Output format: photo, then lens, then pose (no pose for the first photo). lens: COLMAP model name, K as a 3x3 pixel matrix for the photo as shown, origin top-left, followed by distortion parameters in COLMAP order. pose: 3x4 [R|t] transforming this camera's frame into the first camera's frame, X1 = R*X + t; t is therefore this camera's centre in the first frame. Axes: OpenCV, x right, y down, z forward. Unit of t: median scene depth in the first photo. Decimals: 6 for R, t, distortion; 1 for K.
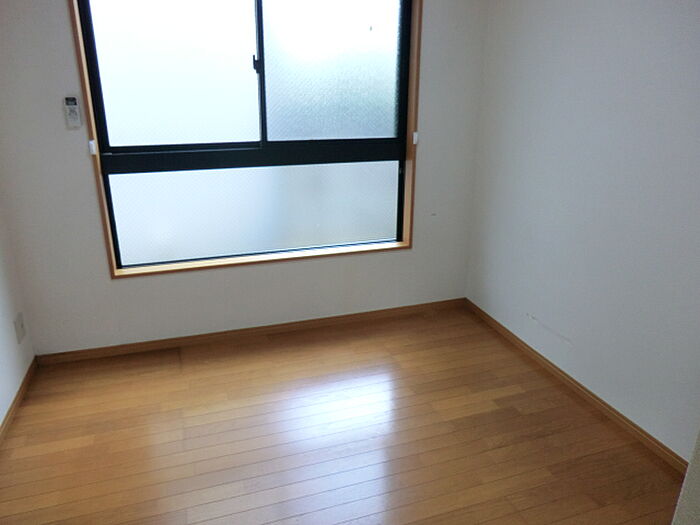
lens RADIAL K [[503.0, 0, 347.1], [0, 503.0, 258.3], [0, 0, 1]] dist [-0.110932, 0.117350]
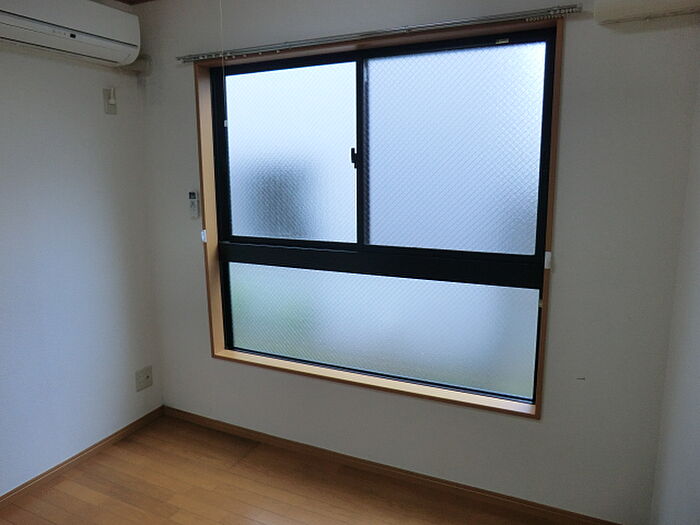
lens RADIAL K [[503.0, 0, 347.1], [0, 503.0, 258.3], [0, 0, 1]] dist [-0.110932, 0.117350]
pose [[0.720114, 0.114022, -0.684423, 0.431197], [-0.211004, 0.975675, -0.059465, -0.160196], [0.660993, 0.187238, 0.726657, 0.367928]]
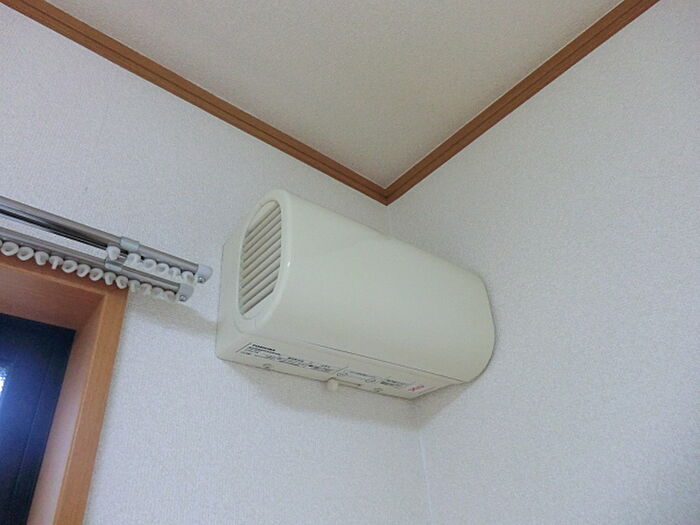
lens RADIAL K [[503.0, 0, 347.1], [0, 503.0, 258.3], [0, 0, 1]] dist [-0.110932, 0.117350]
pose [[0.924630, 0.158734, 0.346212, 0.165157], [0.185684, 0.605788, -0.773655, -0.424744], [-0.332536, 0.779631, 0.530656, 0.841032]]
